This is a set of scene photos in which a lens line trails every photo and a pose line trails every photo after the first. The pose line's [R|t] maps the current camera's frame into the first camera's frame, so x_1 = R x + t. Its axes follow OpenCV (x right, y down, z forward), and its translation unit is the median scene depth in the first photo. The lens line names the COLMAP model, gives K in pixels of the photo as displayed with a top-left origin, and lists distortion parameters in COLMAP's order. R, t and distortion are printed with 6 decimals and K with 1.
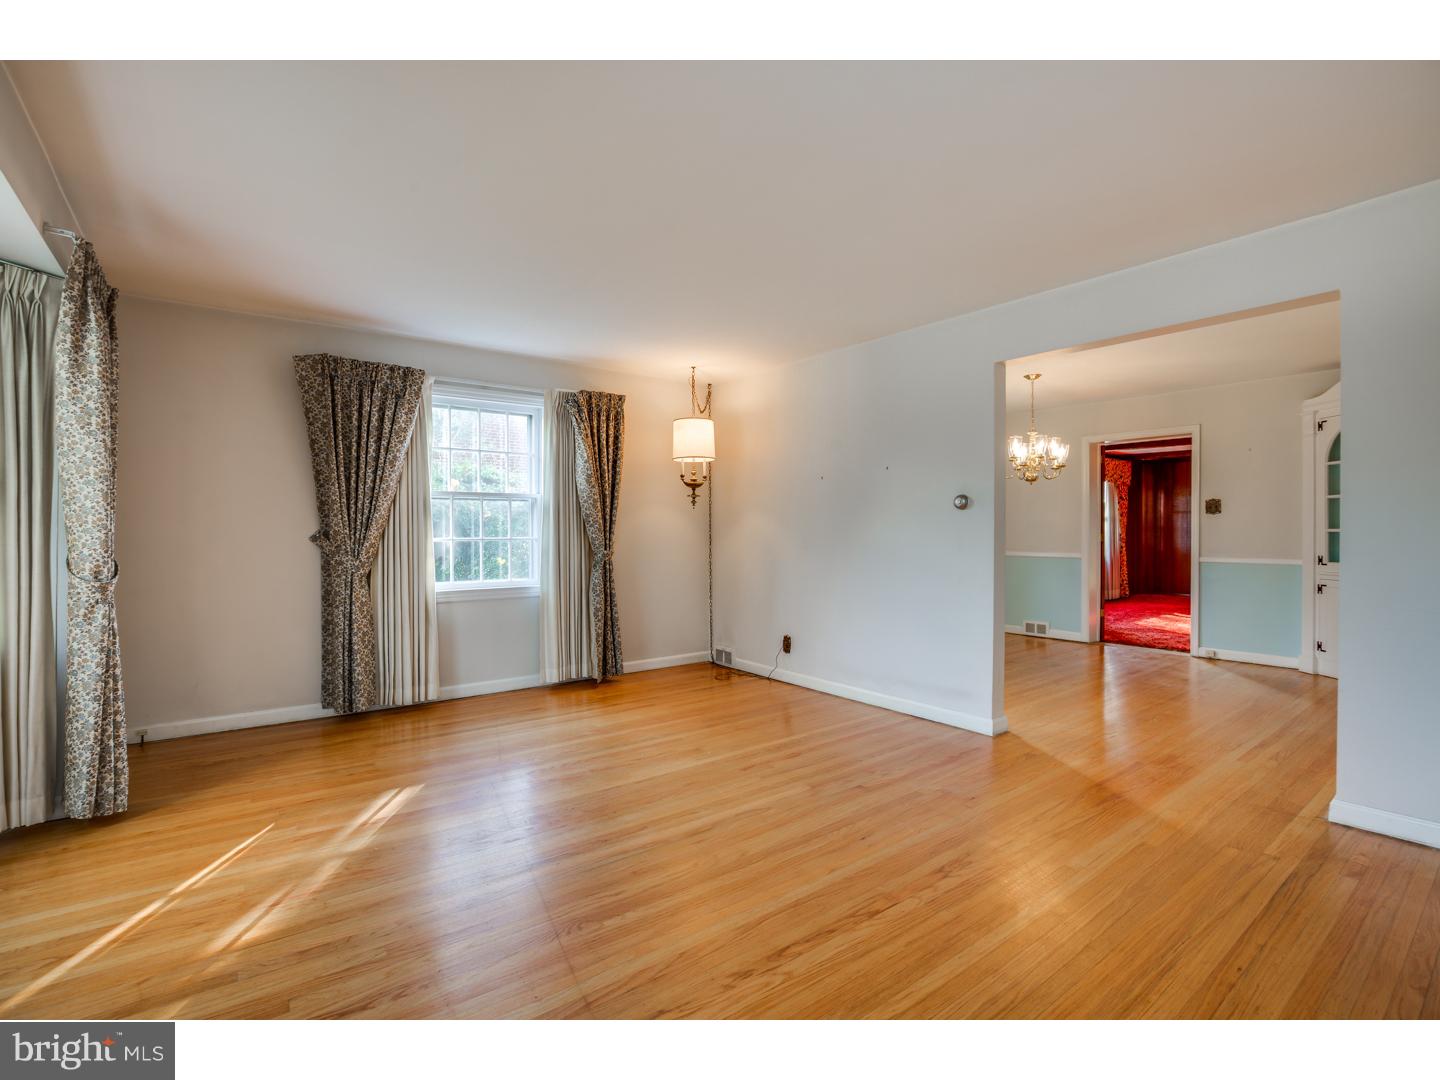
lens RADIAL K [[655.4, 0, 725.4], [0, 655.4, 532.6], [0, 0, 1]] dist [-0.019509, 0.000443]
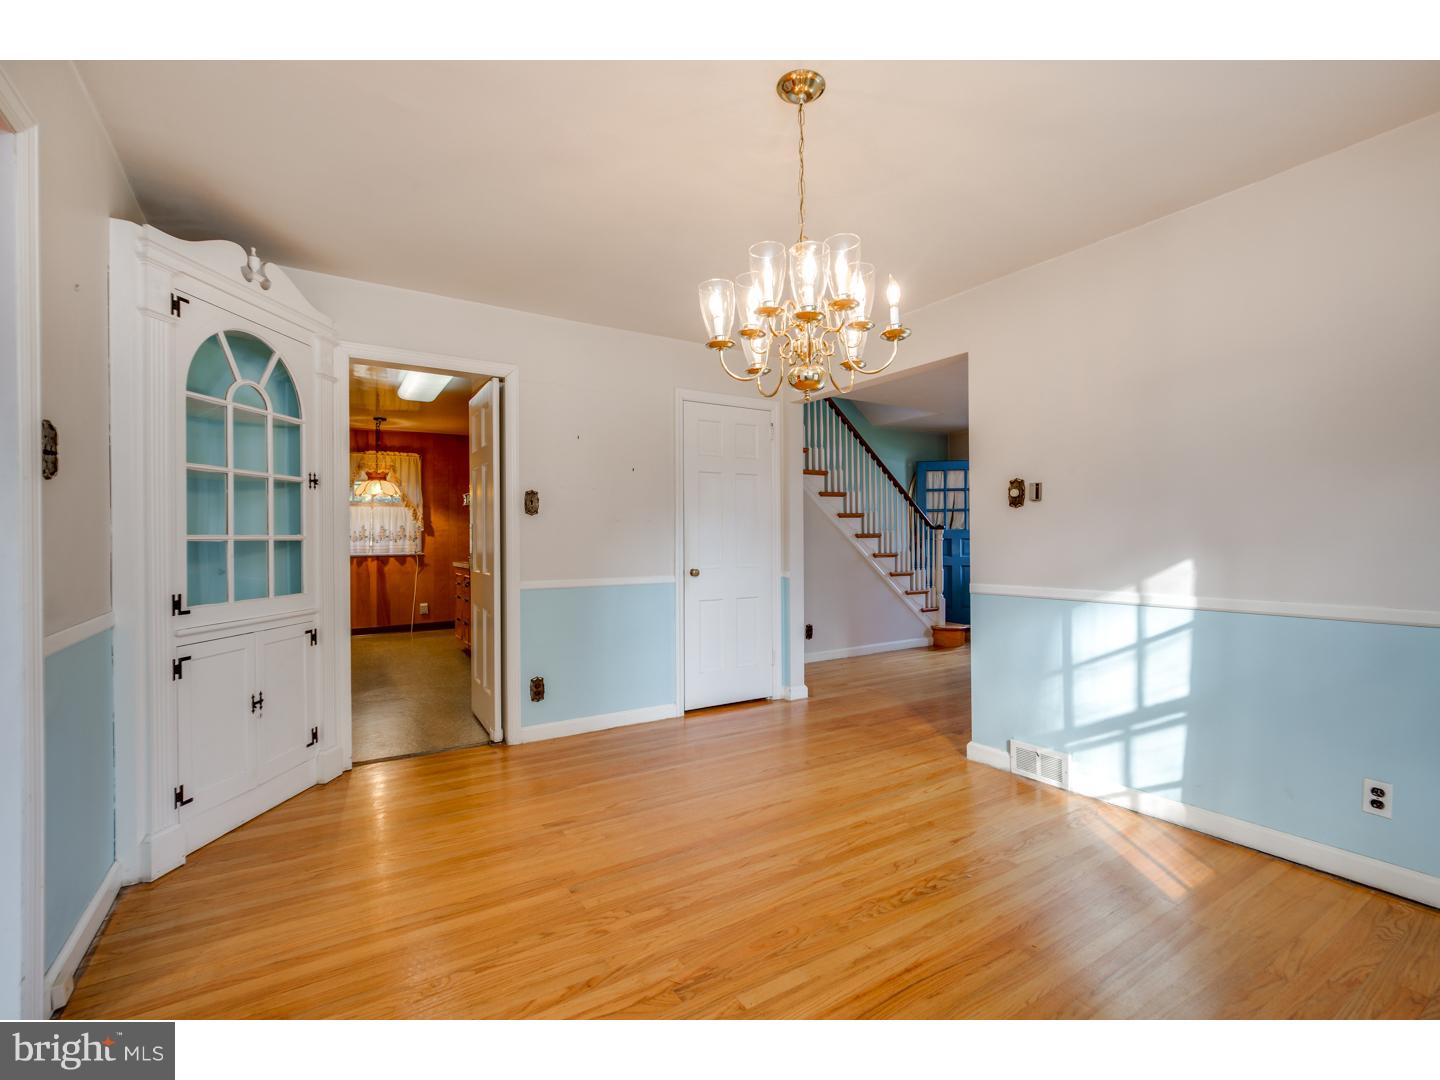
lens RADIAL K [[655.4, 0, 725.6], [0, 655.4, 537.0], [0, 0, 1]] dist [-0.019509, 0.000443]
pose [[-0.996713, 0.005743, 0.080807, 0.449553], [0.006006, 0.999977, 0.003015, -0.002401], [-0.080788, 0.003490, -0.996725, 1.252900]]
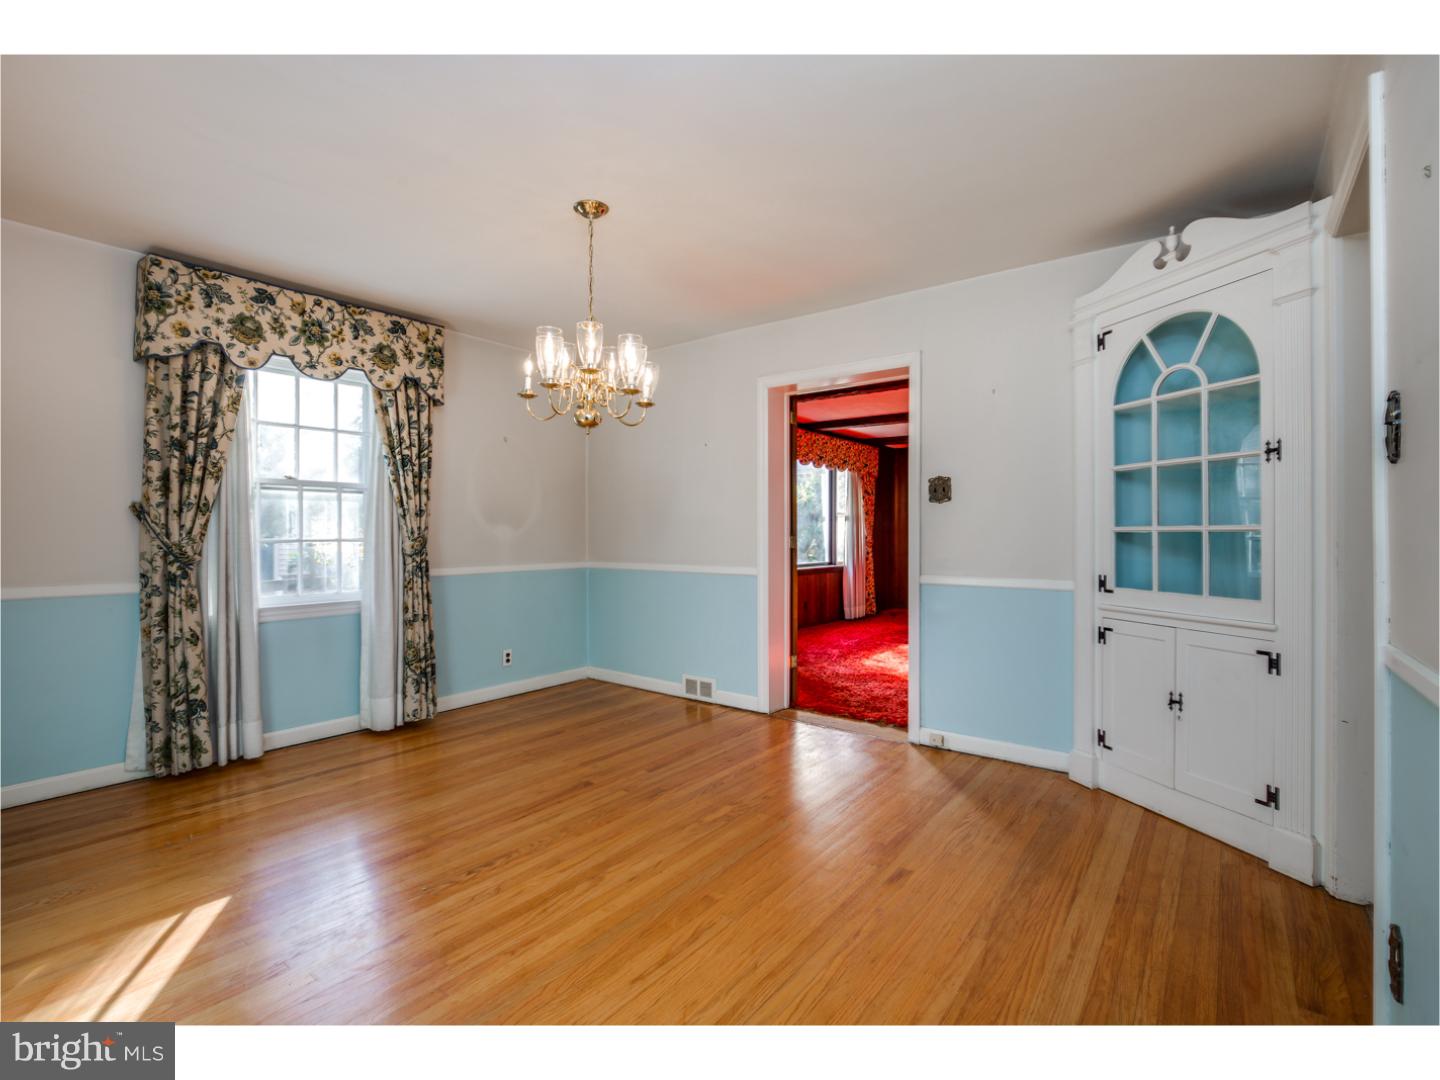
lens RADIAL K [[655.4, 0, 699.4], [0, 655.4, 533.2], [0, 0, 1]] dist [-0.019509, 0.000443]
pose [[0.973008, -0.000657, 0.230769, 0.405210], [0.001586, 0.999991, -0.003841, 0.001728], [-0.230764, 0.004103, 0.973001, 0.475559]]
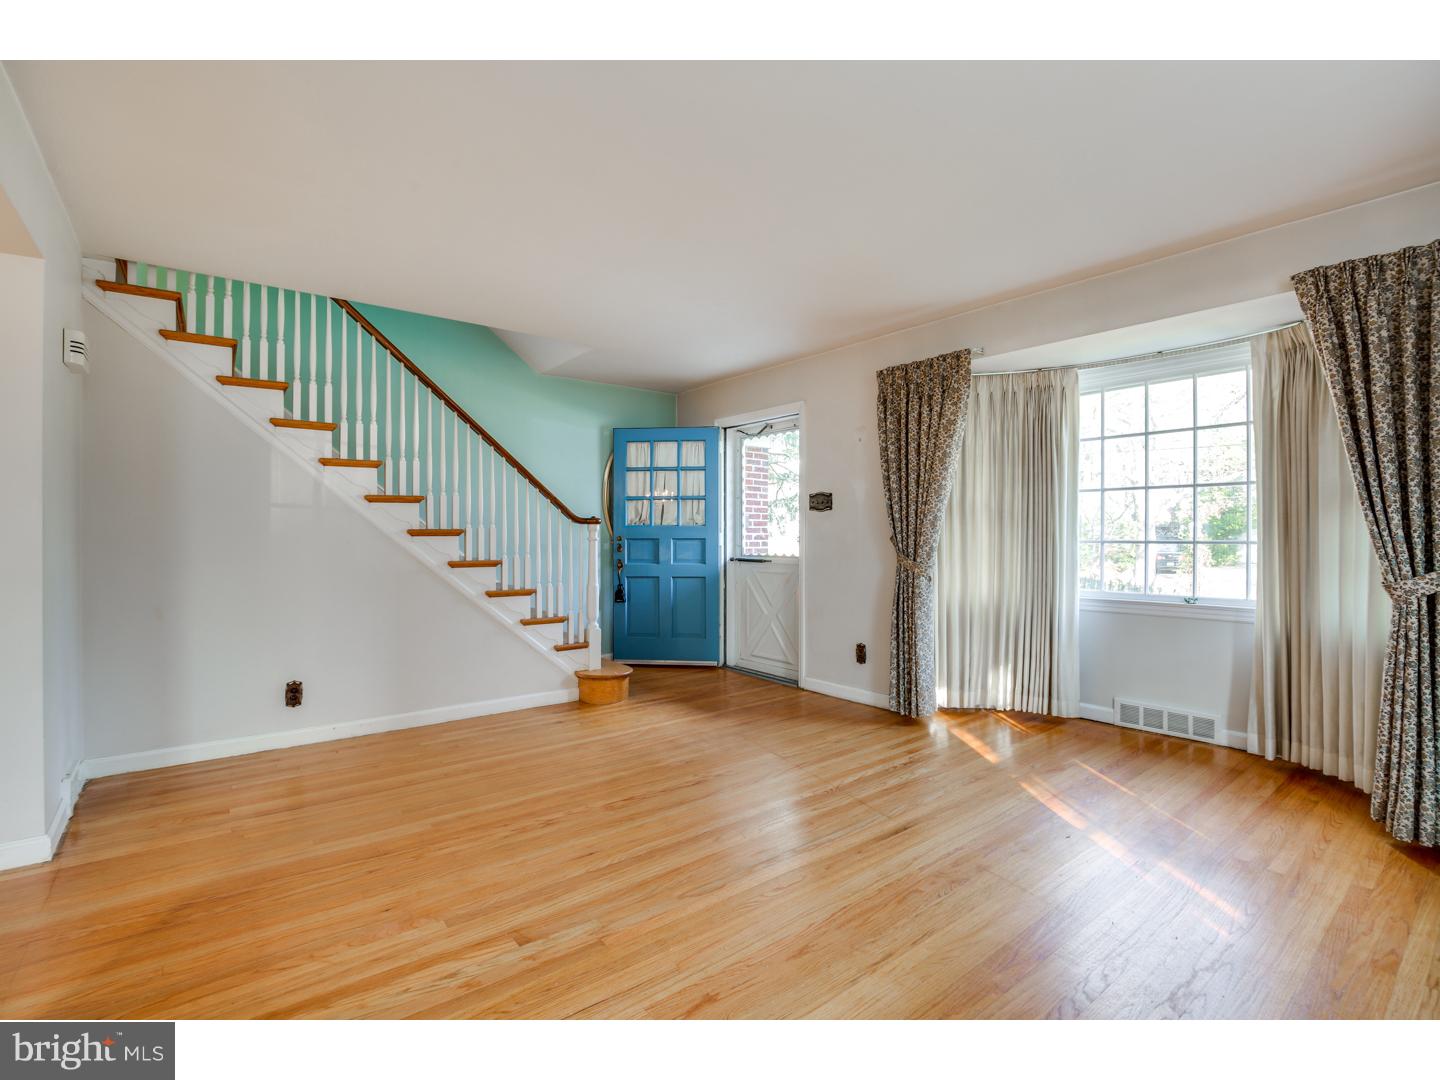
lens RADIAL K [[655.4, 0, 717.9], [0, 655.4, 542.7], [0, 0, 1]] dist [-0.019509, 0.000443]
pose [[-0.999999, -0.001176, 0.000191, 0.011472], [-0.001174, 0.999920, 0.012627, 0.001725], [-0.000206, 0.012627, -0.999920, 0.822907]]
